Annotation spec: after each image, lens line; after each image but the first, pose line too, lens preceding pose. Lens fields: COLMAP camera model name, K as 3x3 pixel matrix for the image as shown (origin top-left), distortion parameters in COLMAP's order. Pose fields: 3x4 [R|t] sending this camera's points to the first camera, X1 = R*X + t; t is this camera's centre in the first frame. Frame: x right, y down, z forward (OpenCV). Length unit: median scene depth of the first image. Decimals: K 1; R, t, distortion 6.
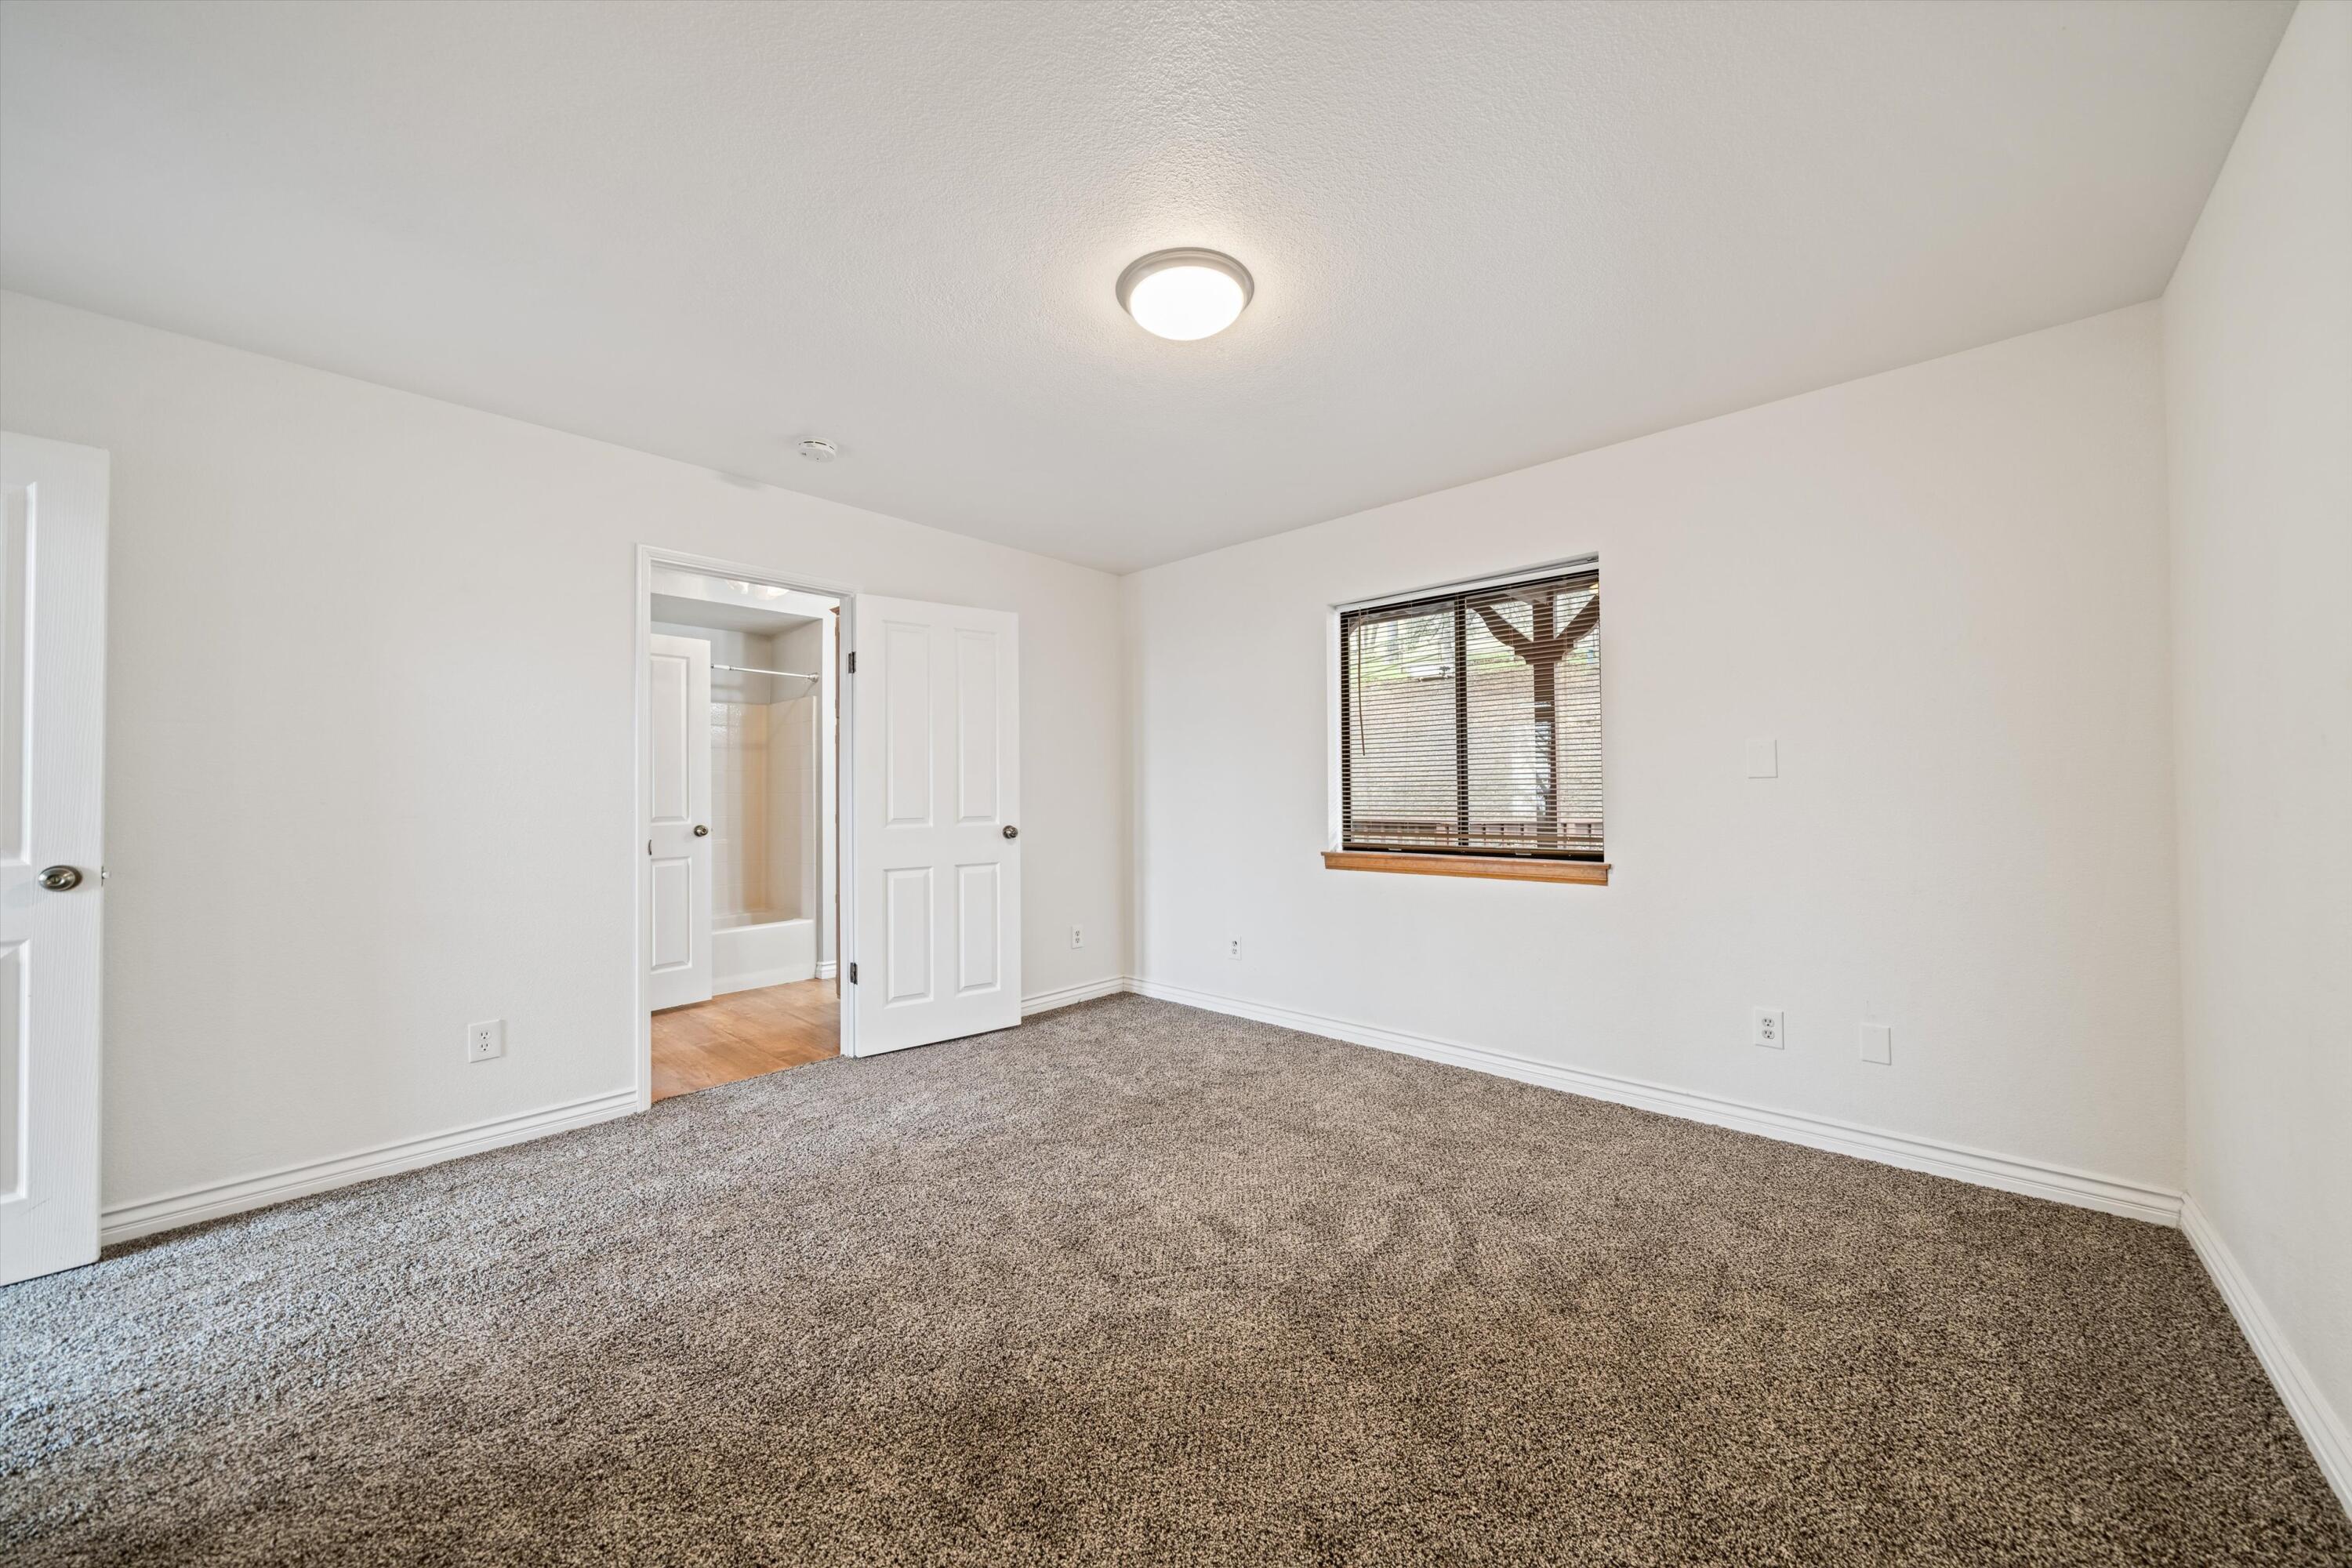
lens RADIAL K [[823.4, 0, 1176.0], [0, 823.4, 784.0], [0, 0, 1]] dist [0.008545, 0.000004]
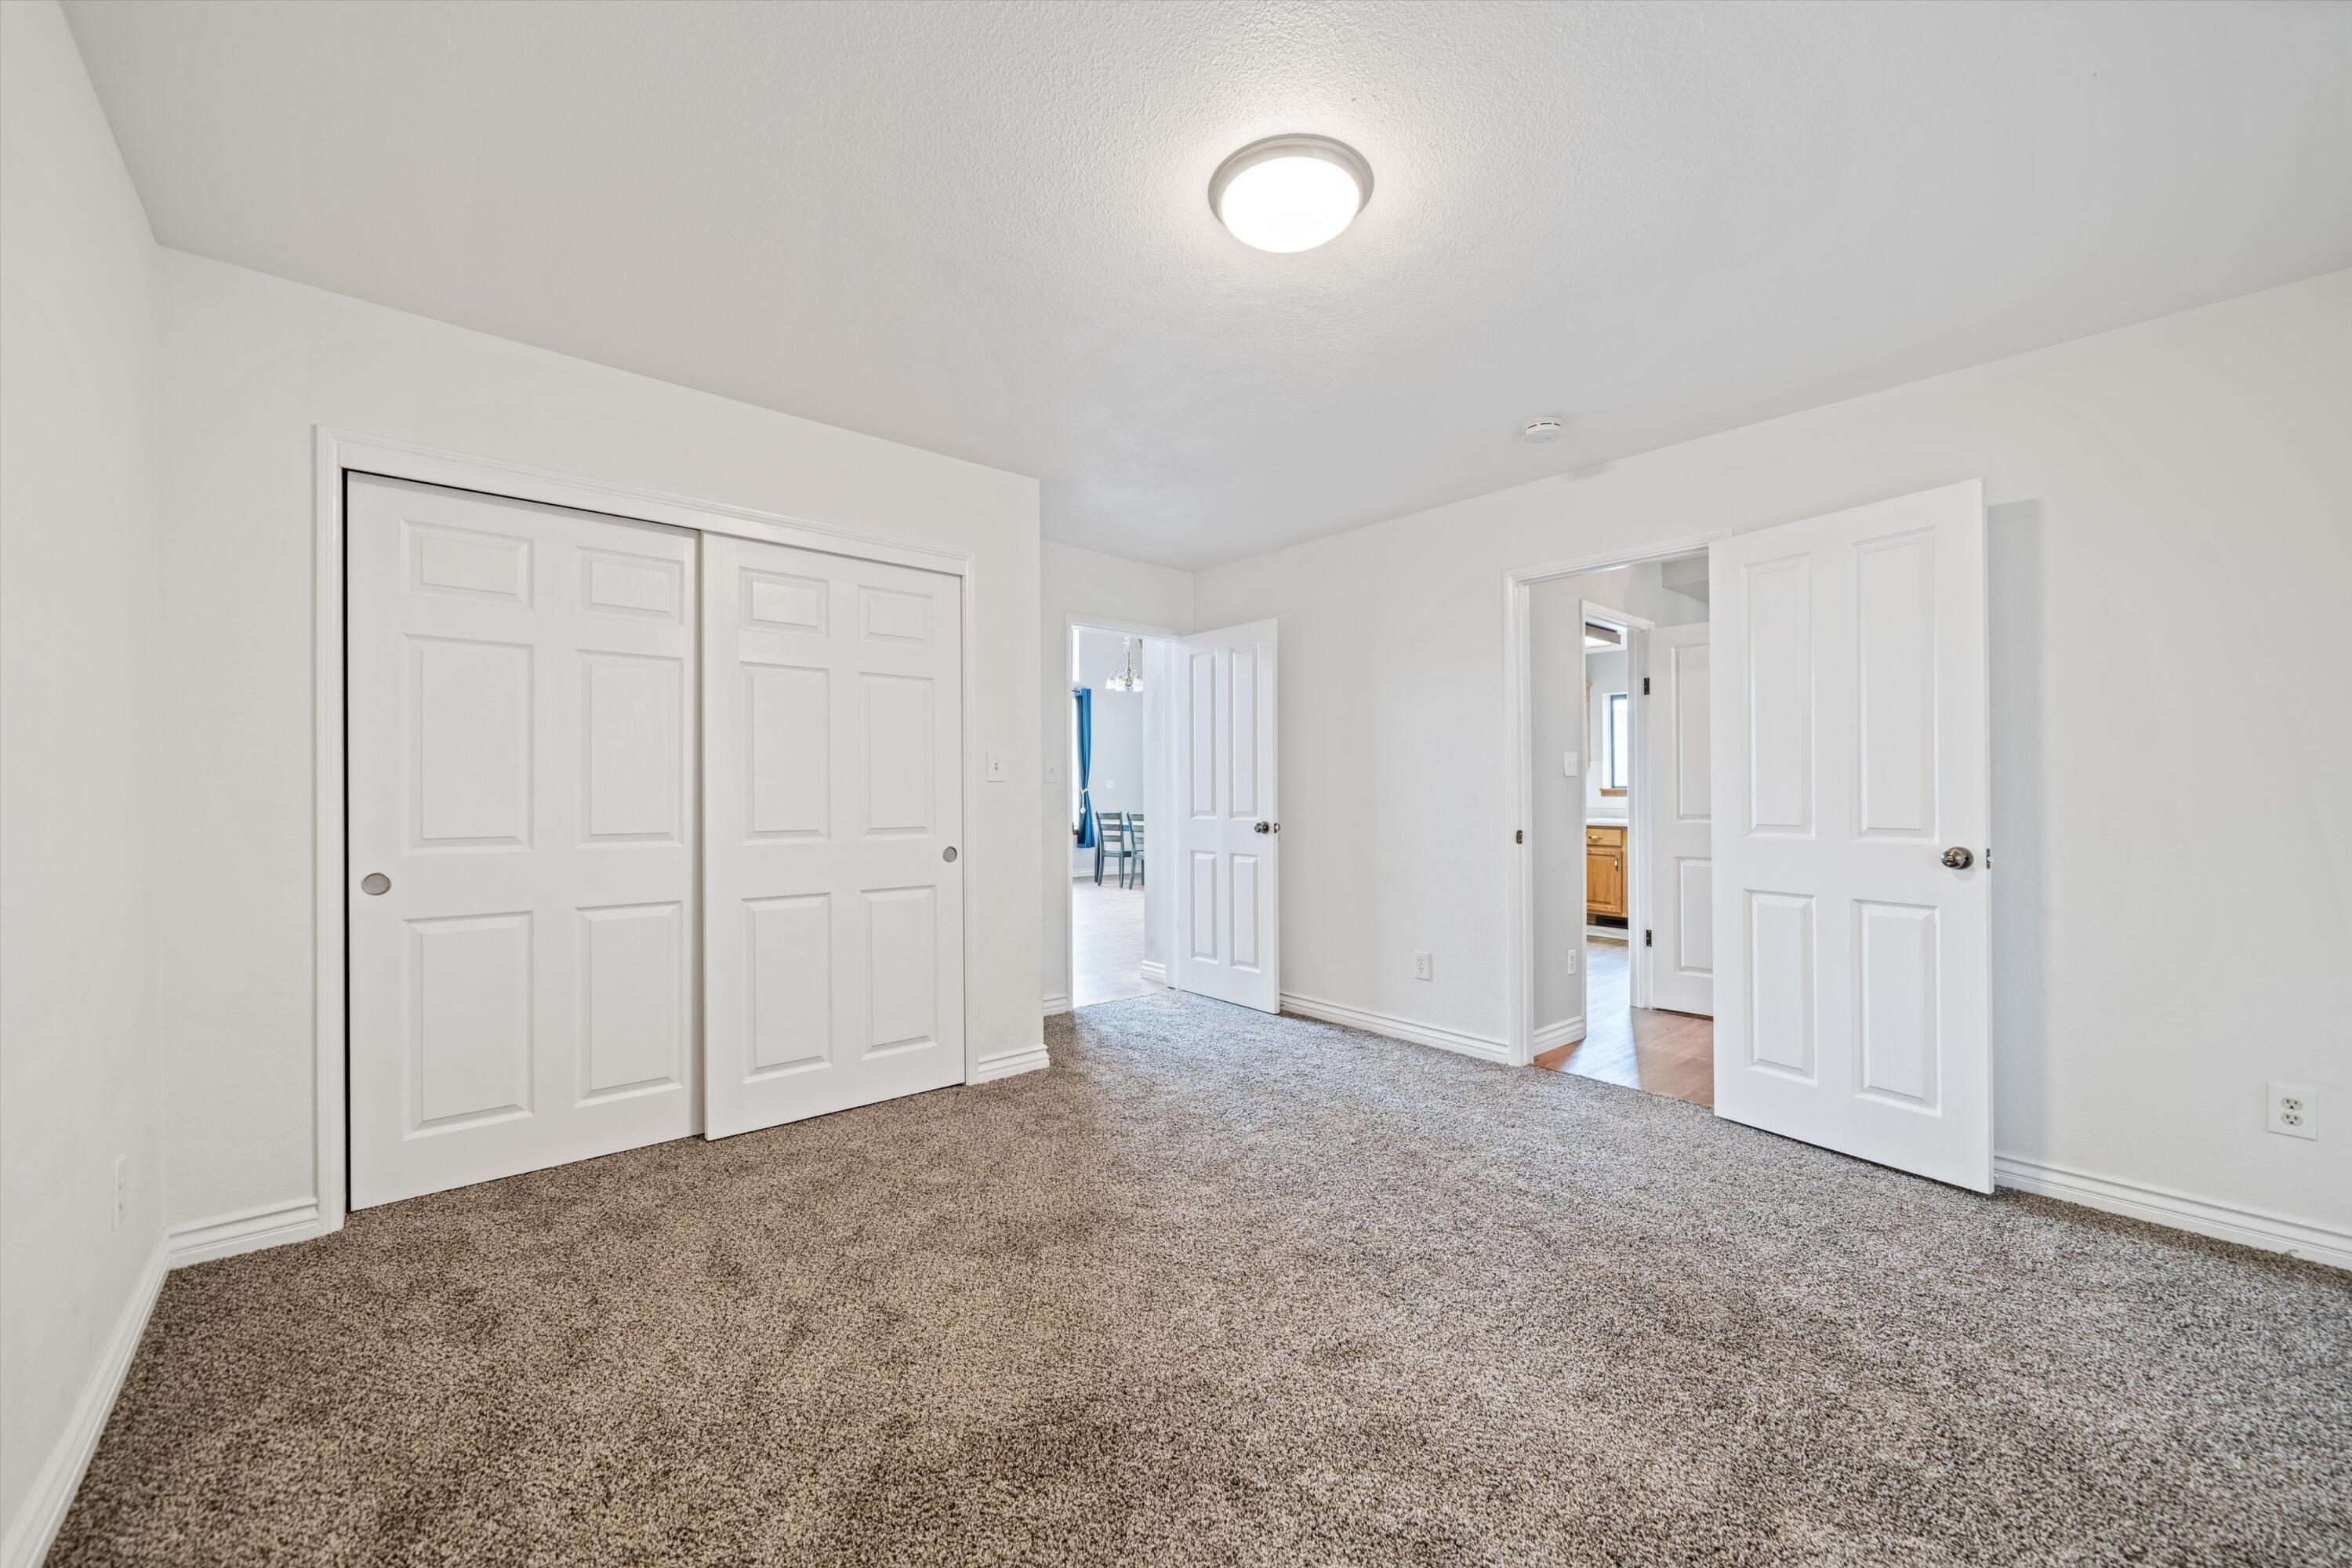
lens RADIAL K [[910.7, 0, 1175.8], [0, 910.7, 823.4], [0, 0, 1]] dist [-0.026840, 0.000066]
pose [[-0.104007, 0.042796, -0.993655, 0.662865], [0.008166, 0.999077, 0.042175, 0.001581], [0.994543, -0.003728, -0.104261, 0.685080]]
